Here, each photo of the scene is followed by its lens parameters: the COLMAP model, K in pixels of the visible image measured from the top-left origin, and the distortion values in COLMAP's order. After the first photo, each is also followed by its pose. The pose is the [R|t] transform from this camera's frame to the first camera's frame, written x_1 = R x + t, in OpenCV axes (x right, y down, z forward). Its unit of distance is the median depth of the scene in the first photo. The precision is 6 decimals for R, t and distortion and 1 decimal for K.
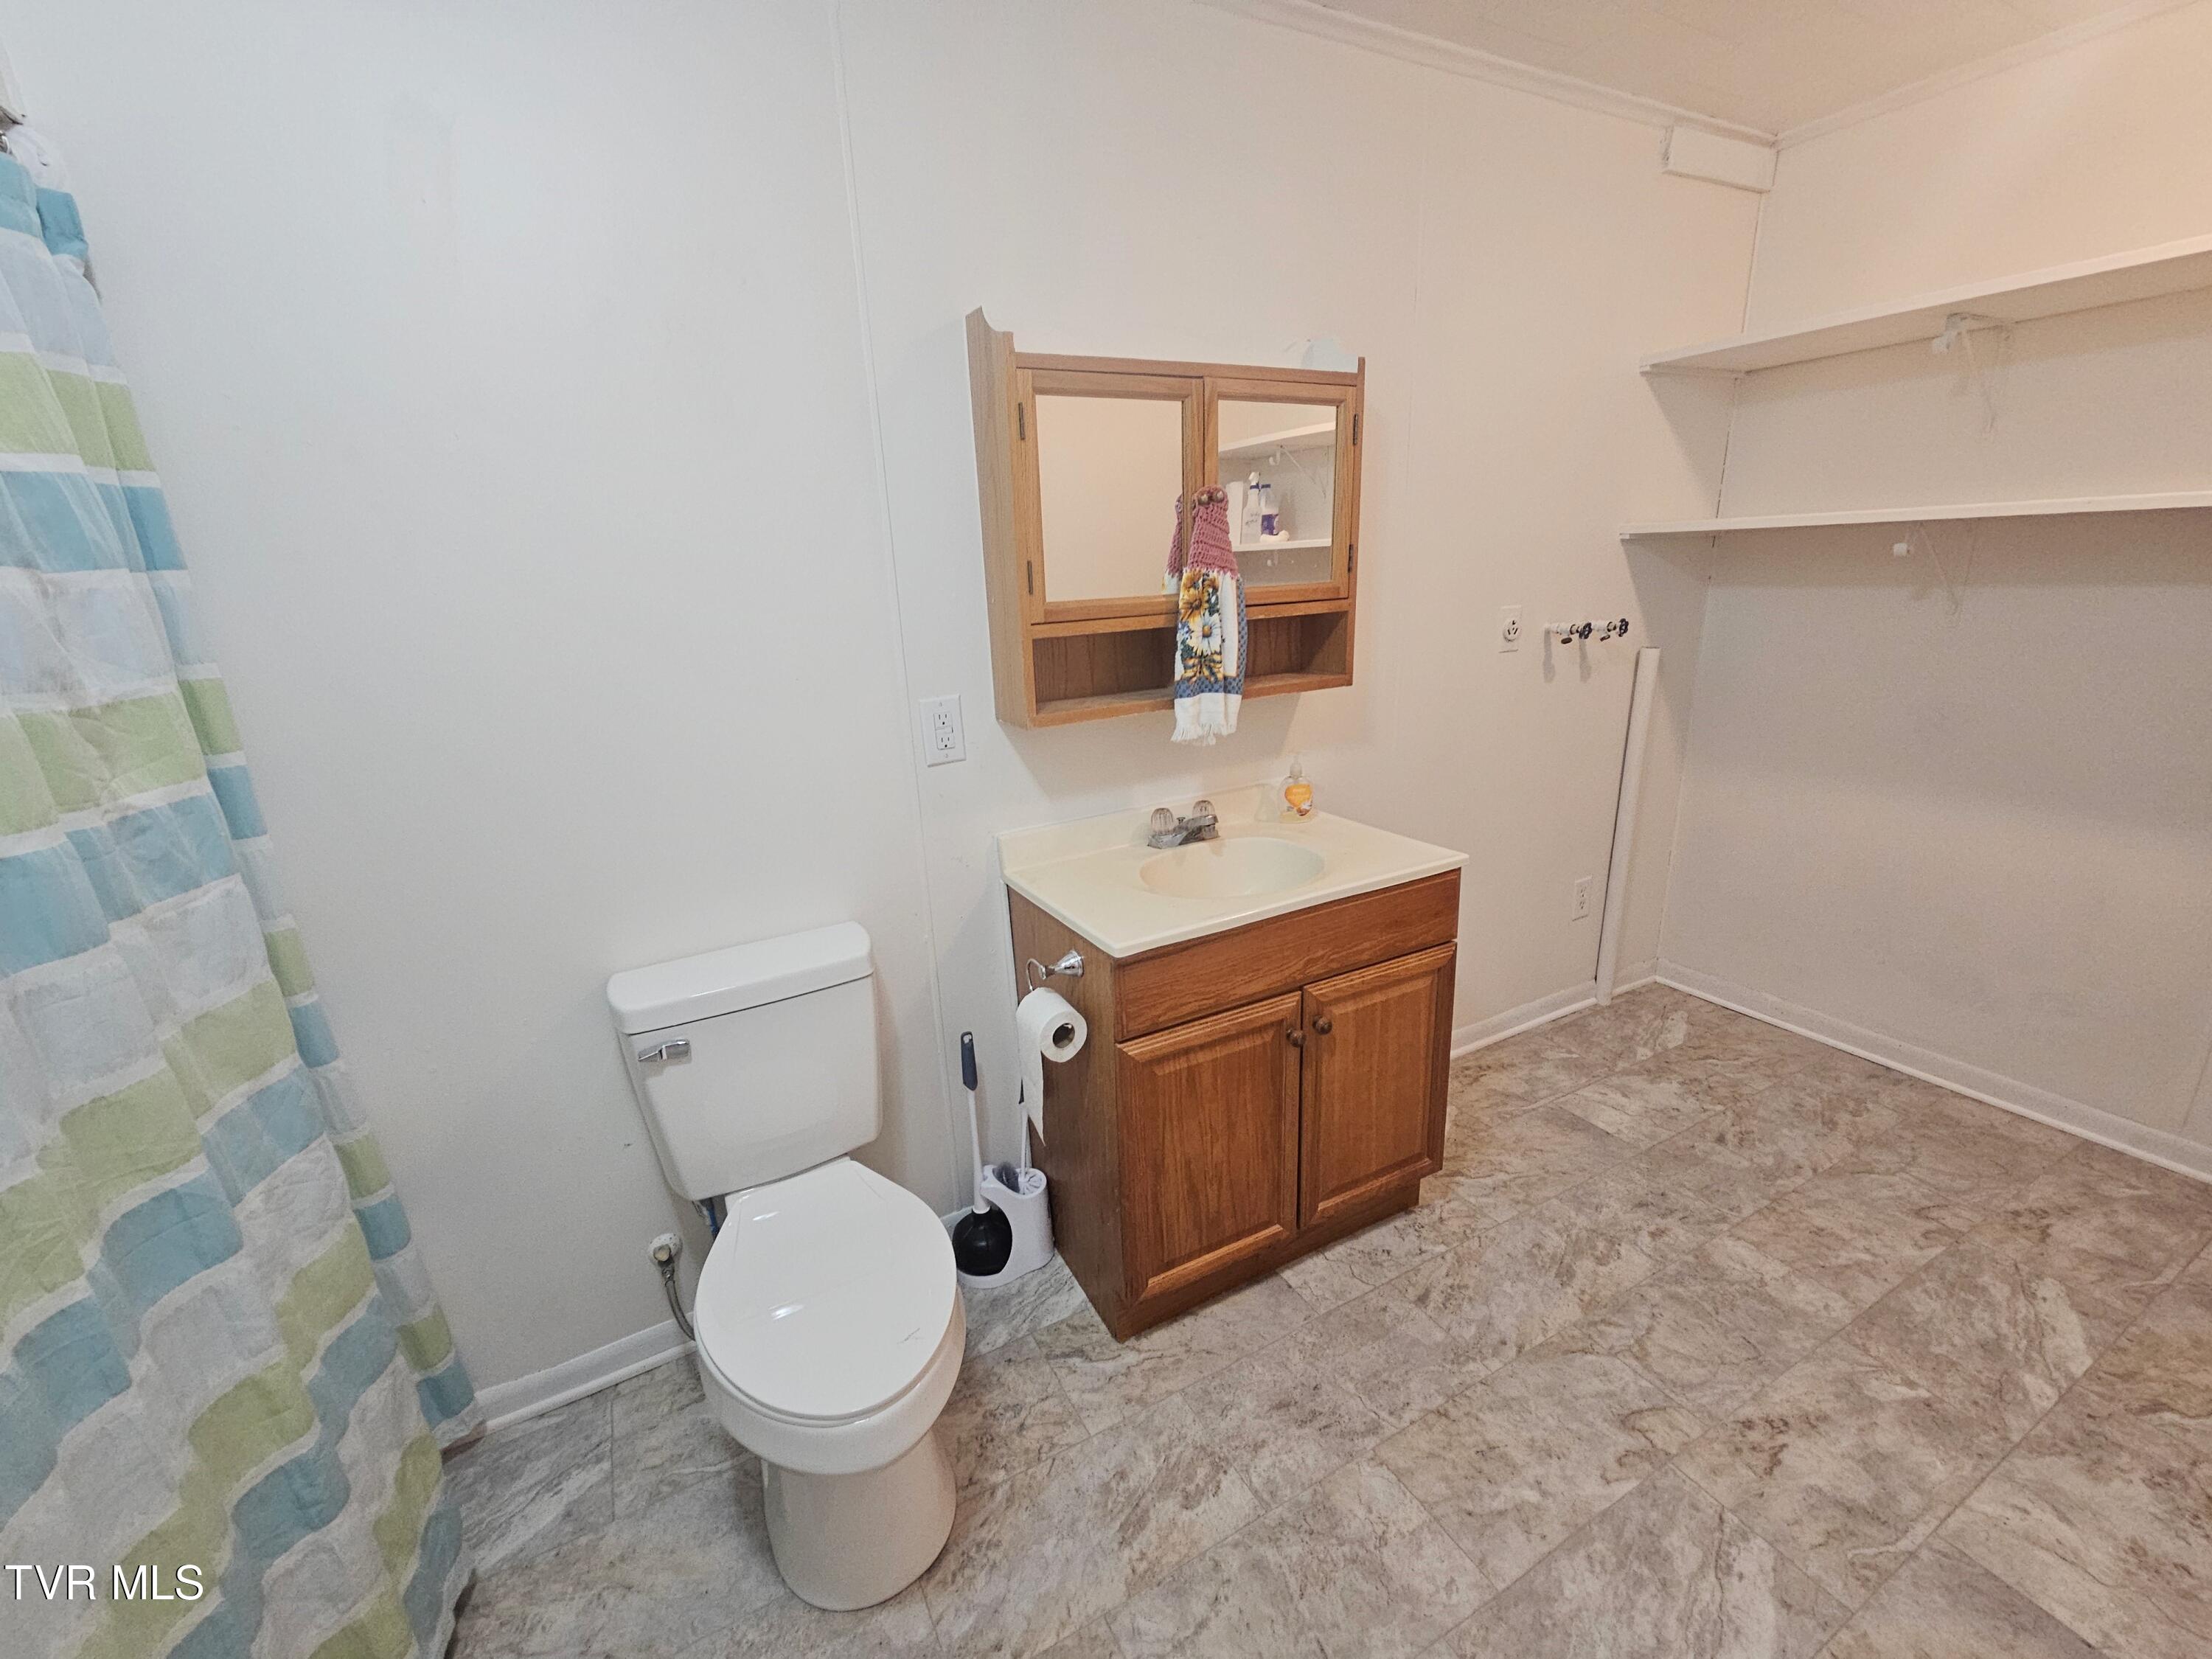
lens RADIAL K [[886.2, 0, 1095.9], [0, 886.2, 712.1], [0, 0, 1]] dist [-0.001408, -0.000072]
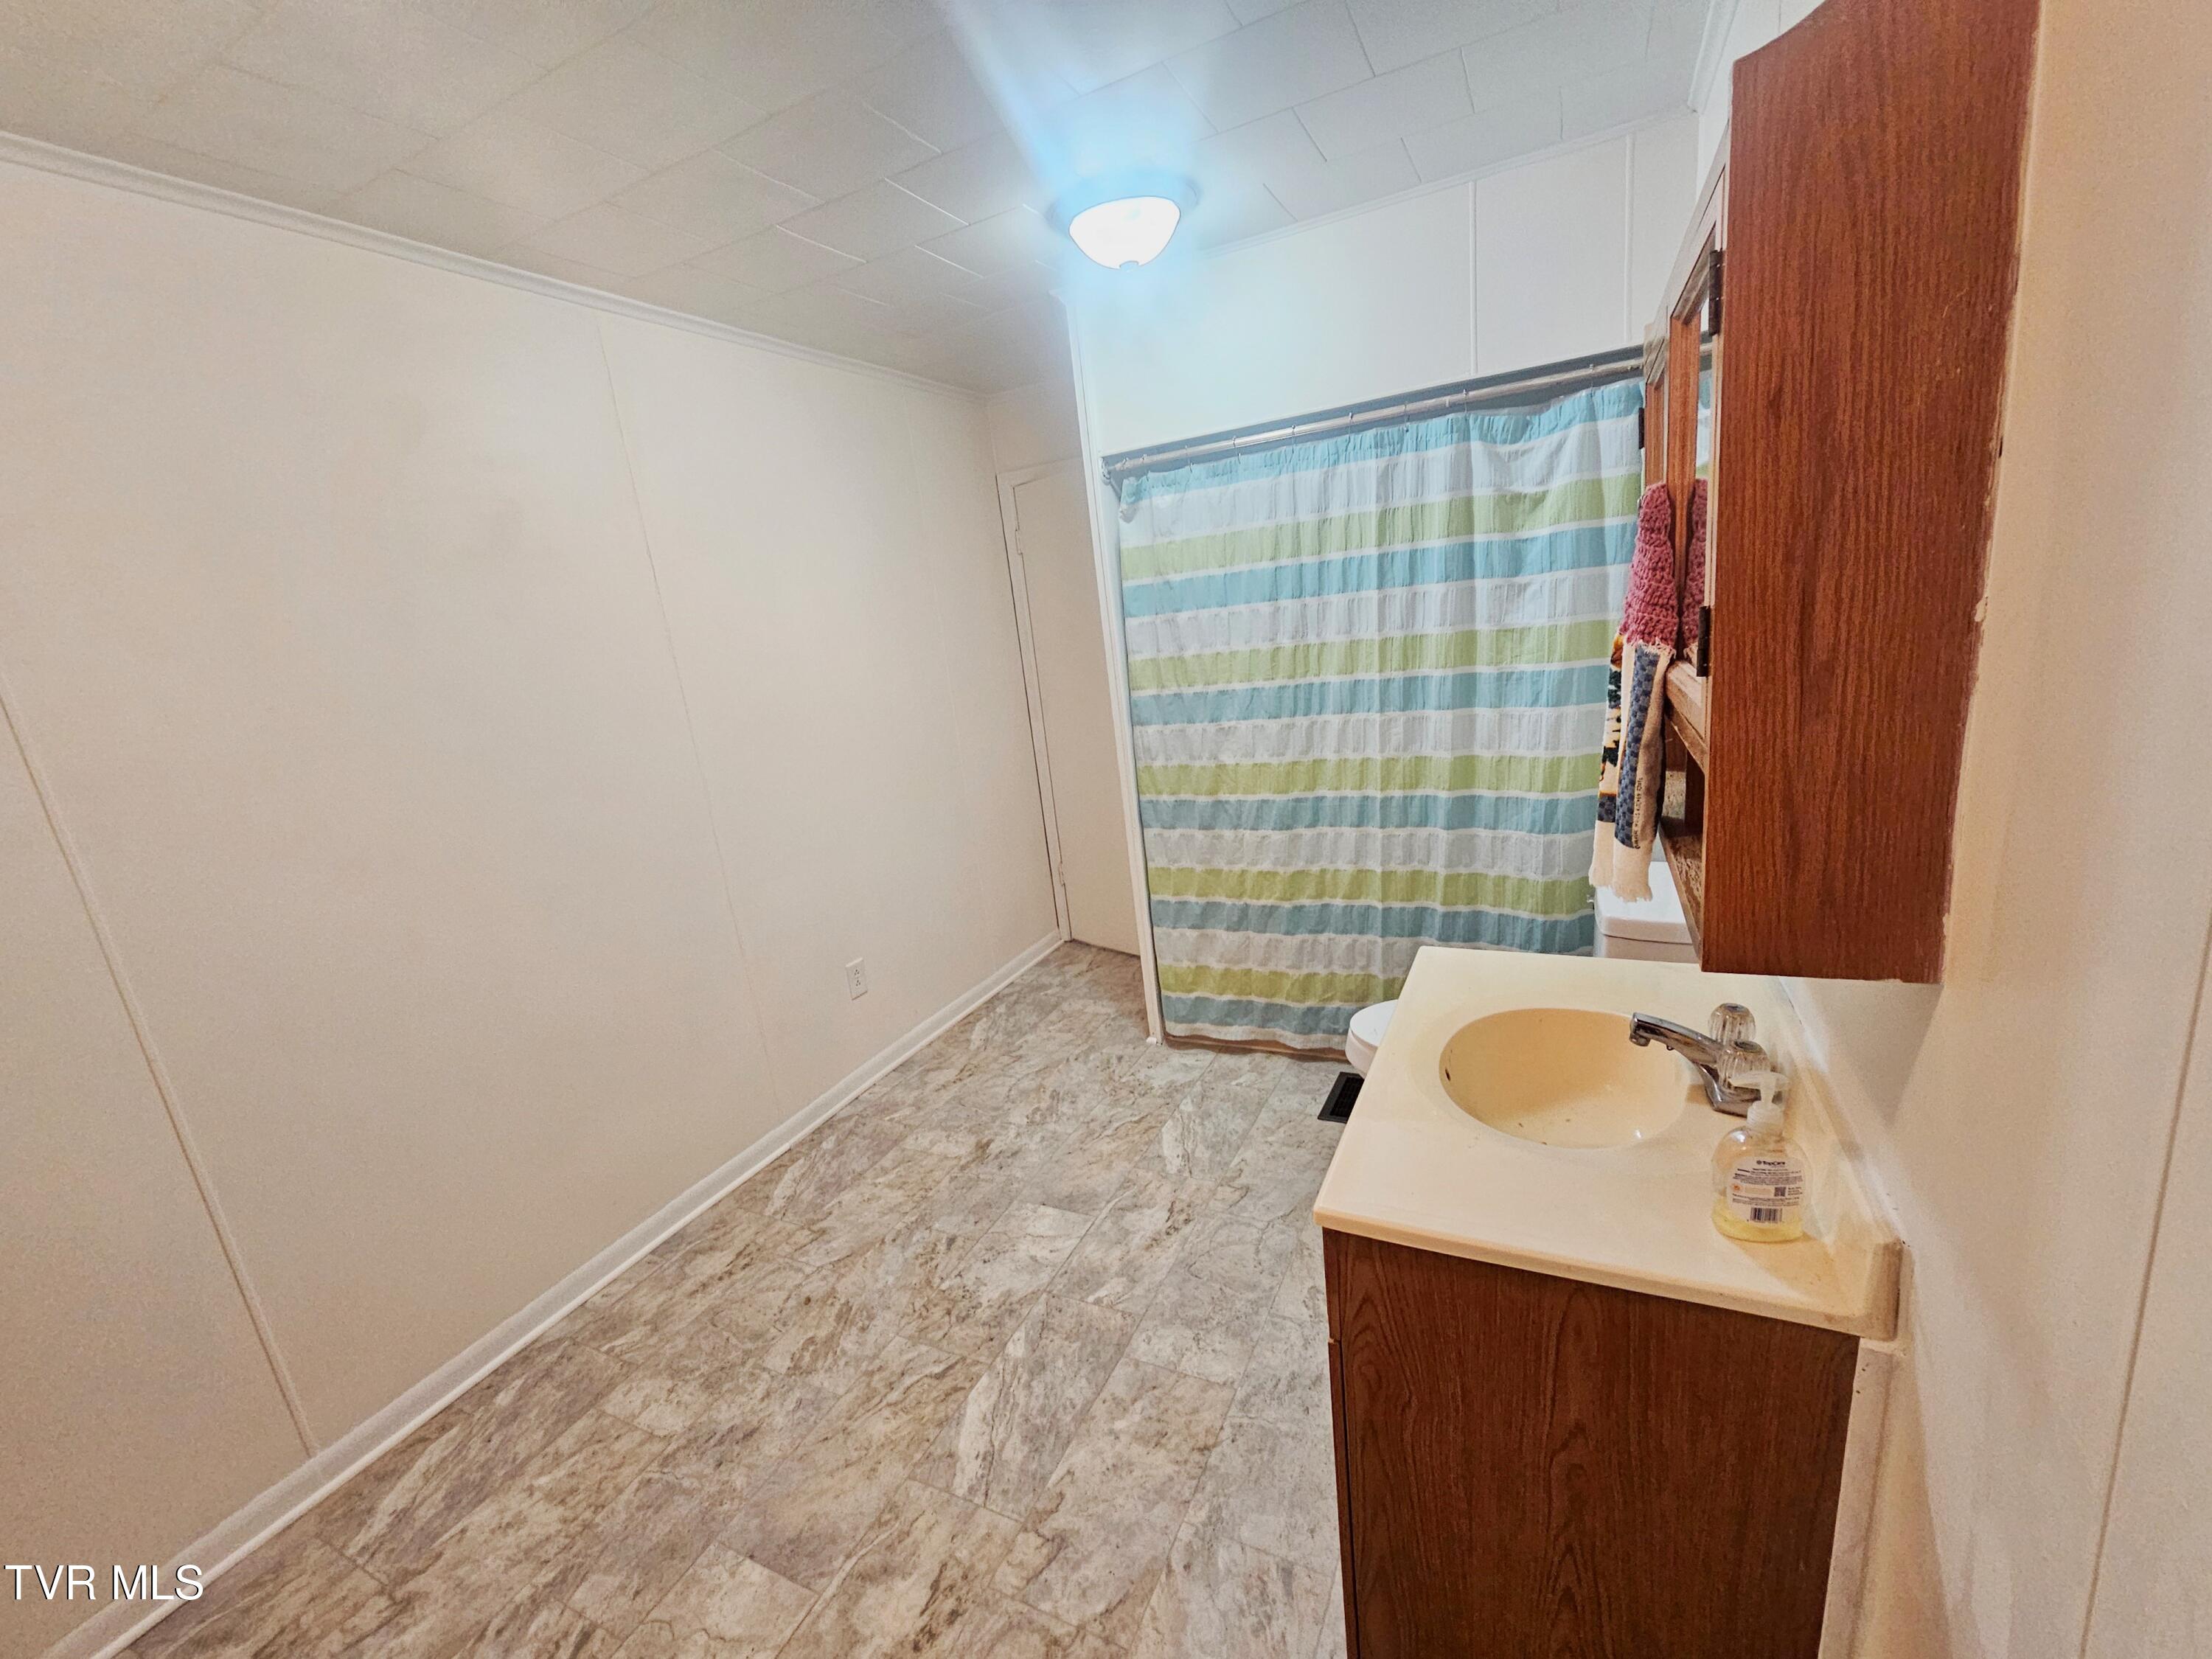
lens RADIAL K [[901.3, 0, 1096.1], [0, 901.3, 834.8], [0, 0, 1]] dist [-0.002048, -0.000182]
pose [[-0.788984, 0.269717, -0.552049, 0.950469], [0.050138, 0.923762, 0.379670, -0.316475], [0.612365, 0.271875, -0.742357, 1.626191]]
